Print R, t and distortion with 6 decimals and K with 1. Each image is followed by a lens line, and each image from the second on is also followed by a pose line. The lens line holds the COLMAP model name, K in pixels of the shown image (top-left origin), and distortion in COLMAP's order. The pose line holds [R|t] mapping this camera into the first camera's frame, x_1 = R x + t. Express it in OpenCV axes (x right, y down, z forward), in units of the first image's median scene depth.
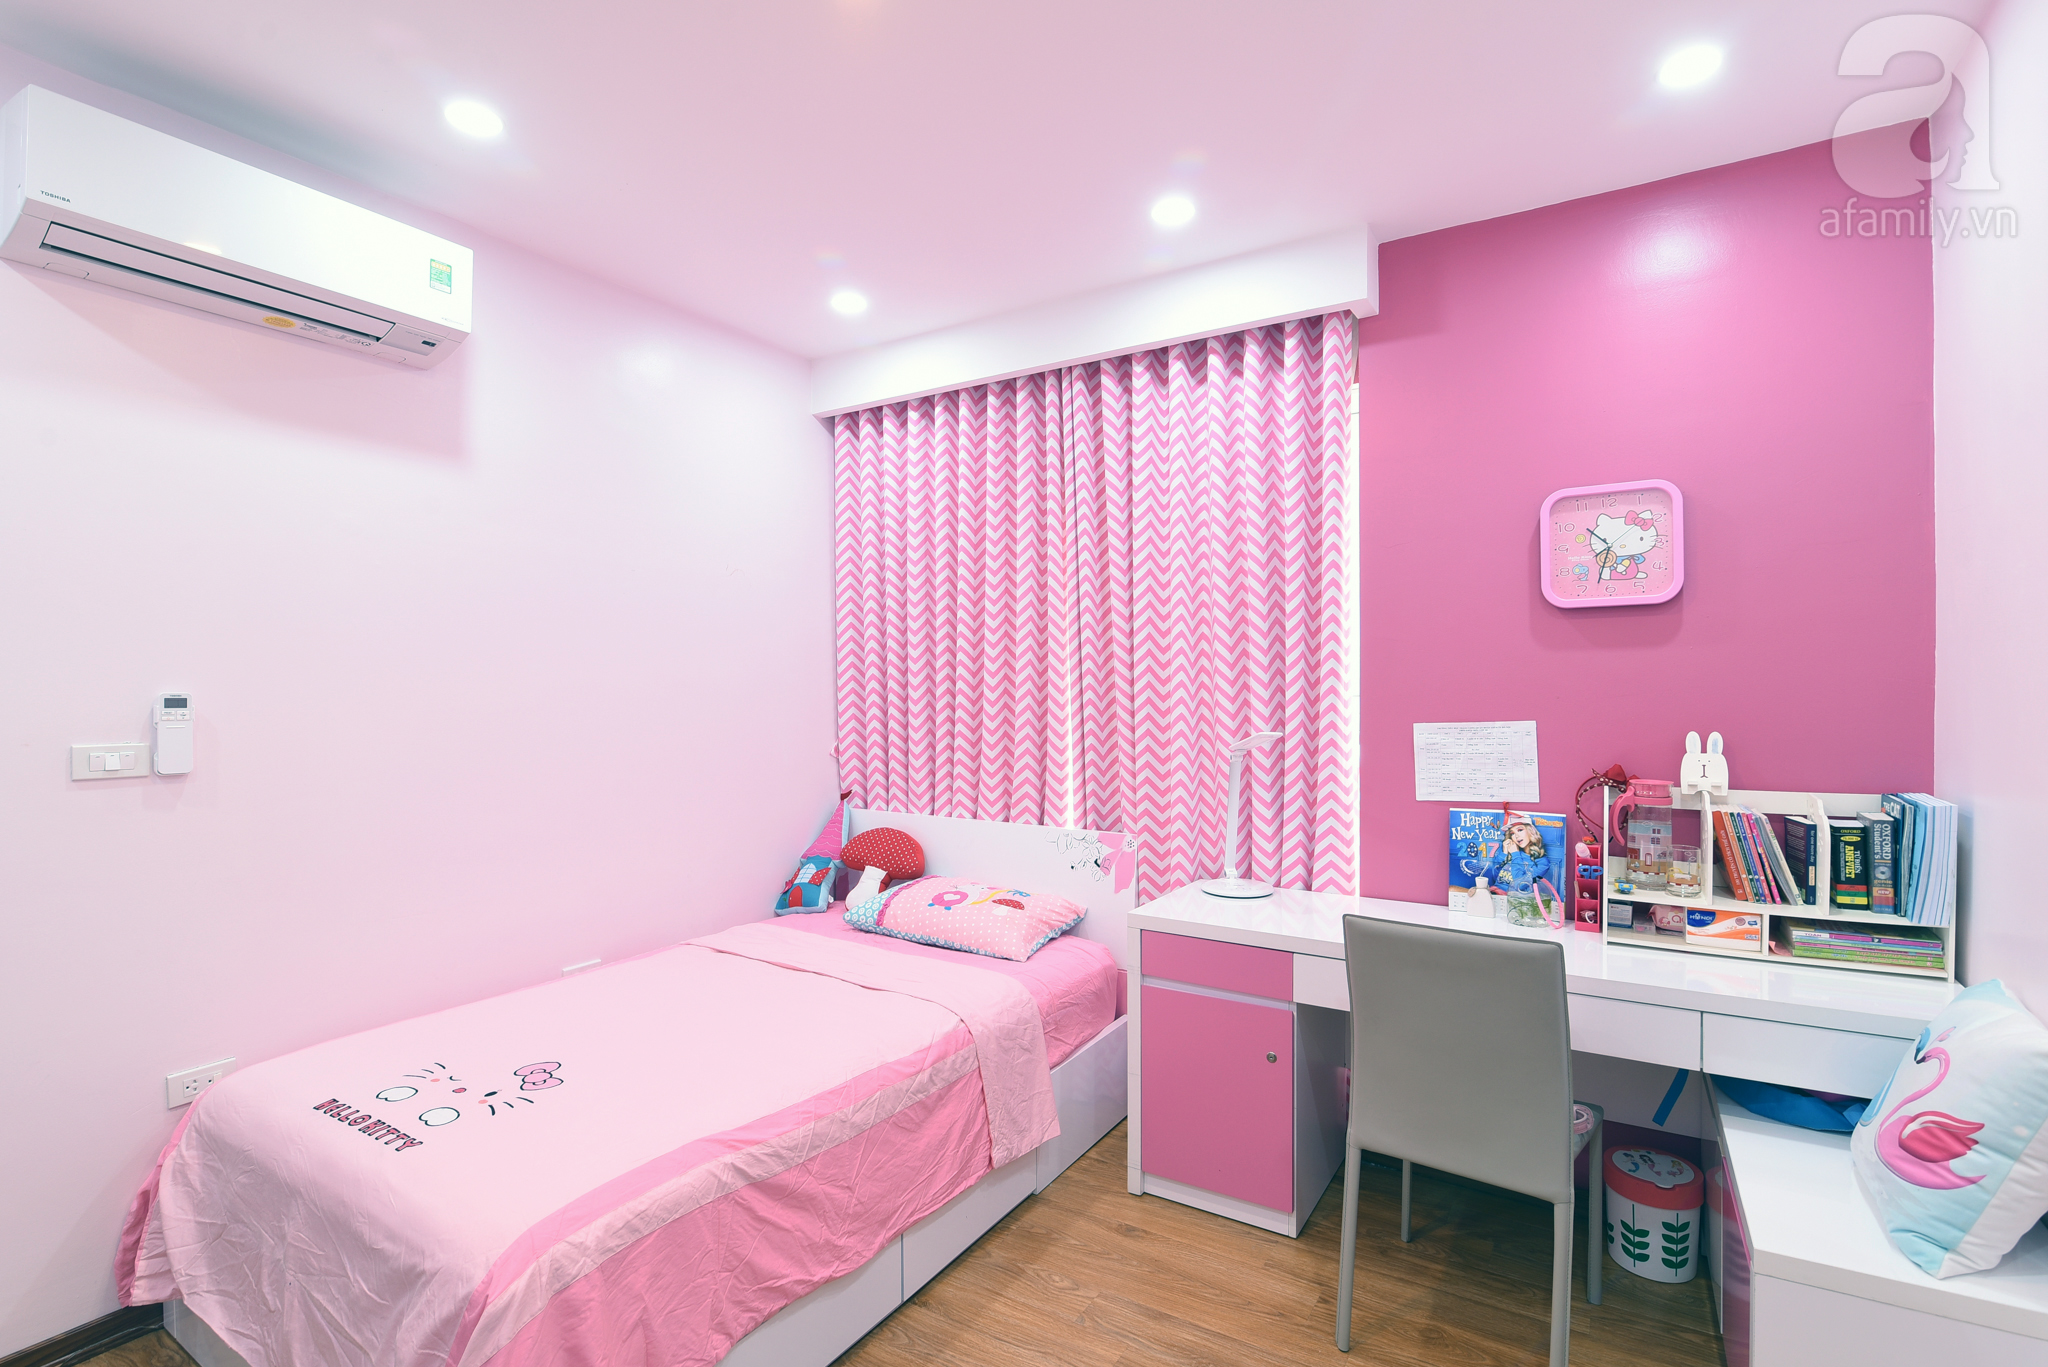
lens RADIAL K [[963.0, 0, 1030.1], [0, 963.0, 686.6], [0, 0, 1]] dist [-0.020723, 0.000035]
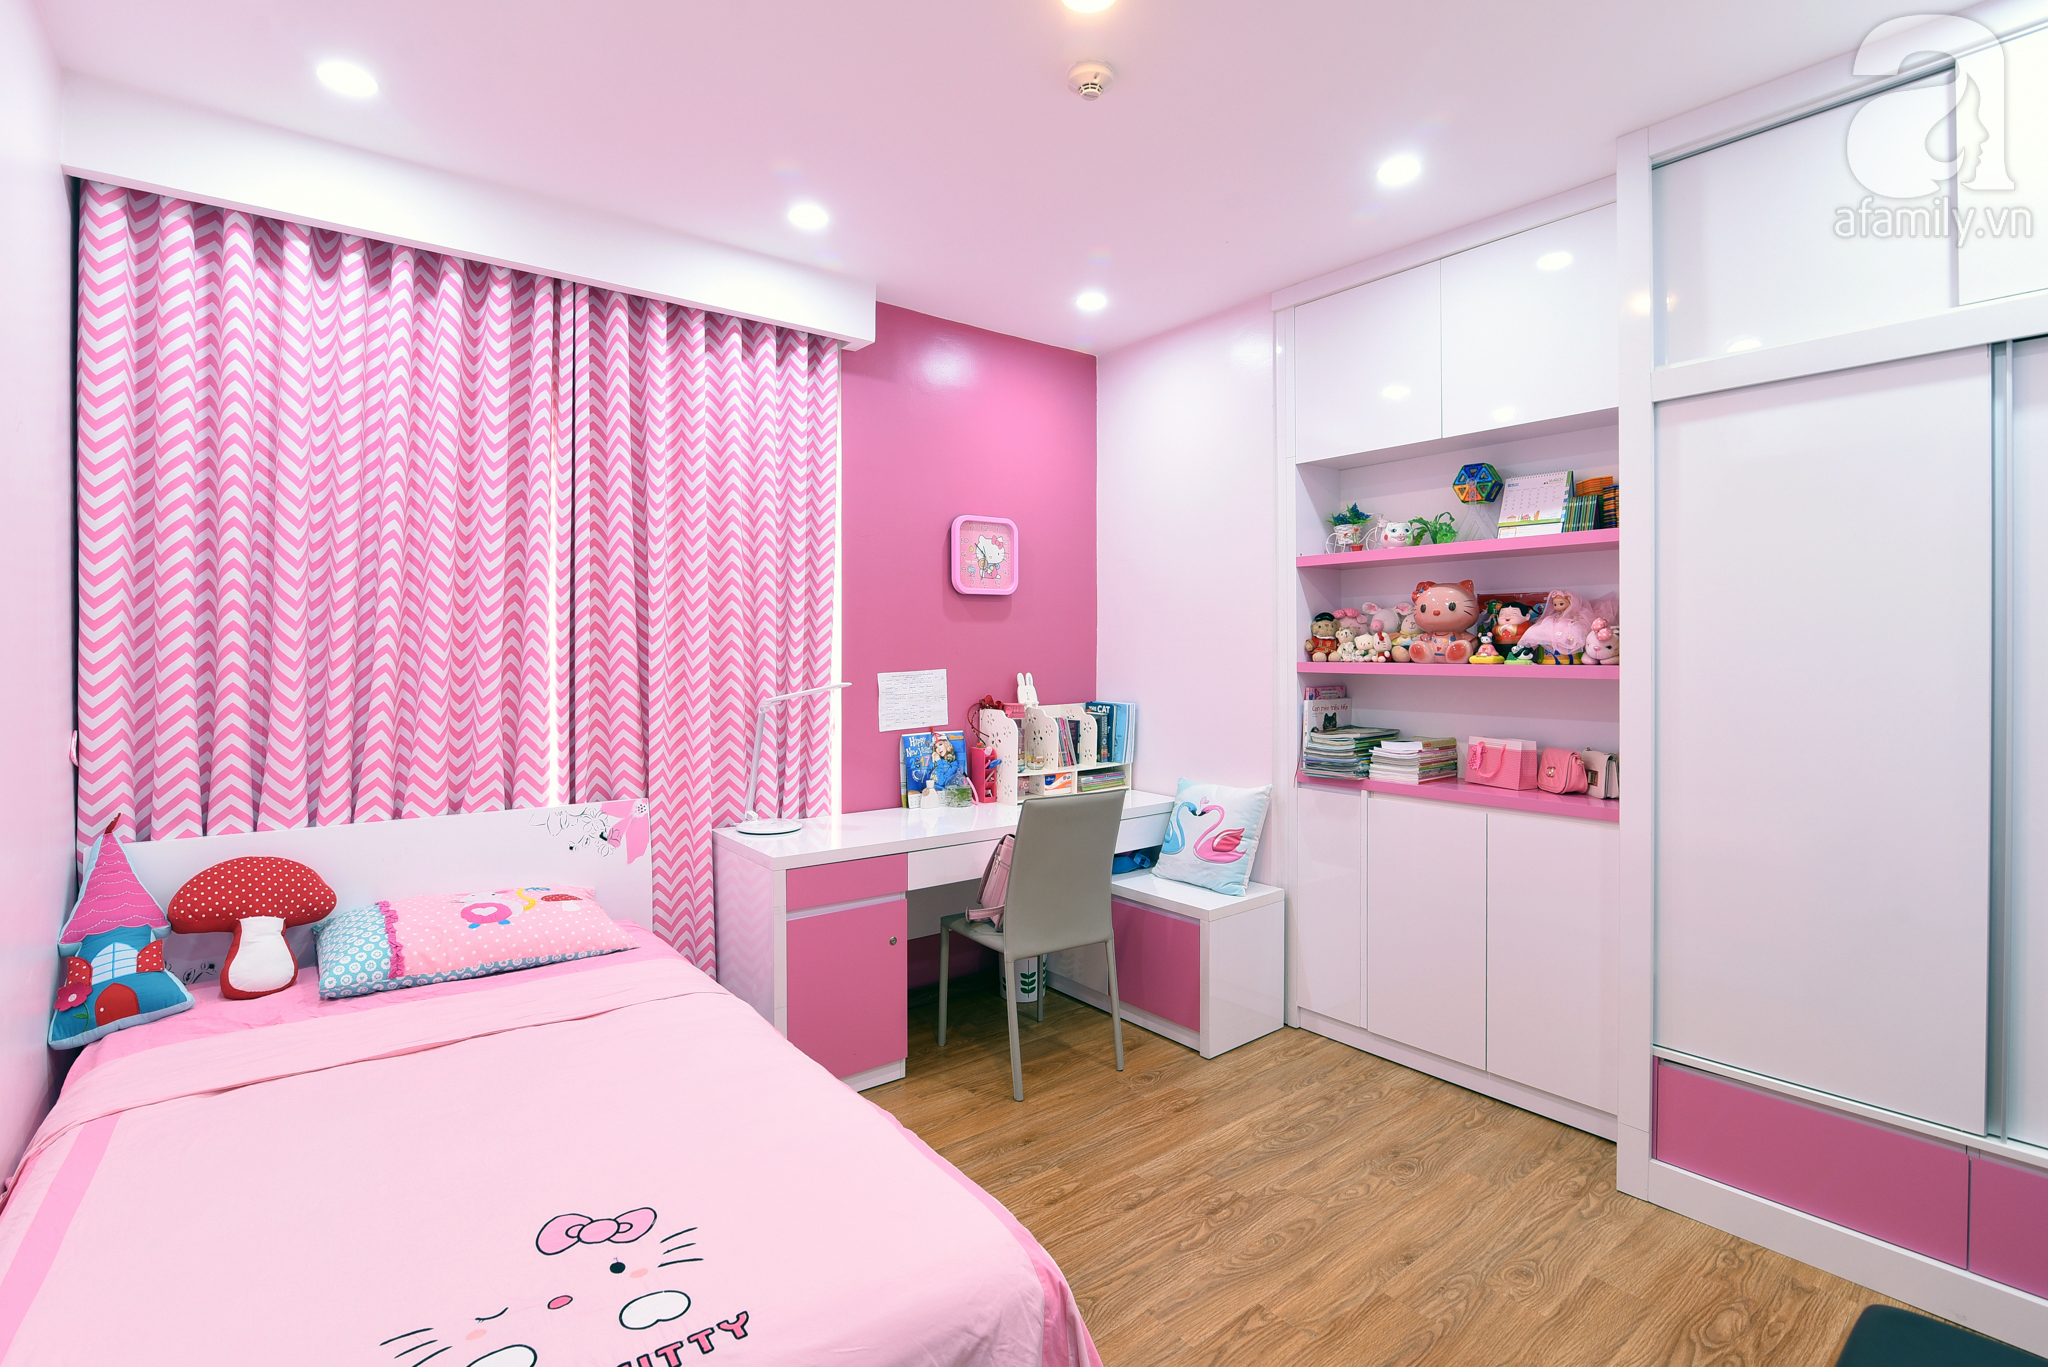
lens RADIAL K [[944.3, 0, 1023.3], [0, 944.3, 652.6], [0, 0, 1]] dist [-0.017761, 0.000028]
pose [[0.341747, -0.000411, 0.939792, -0.775216], [0.002674, 0.999996, -0.000535, 0.011348], [-0.939788, 0.002695, 0.341747, 0.386146]]
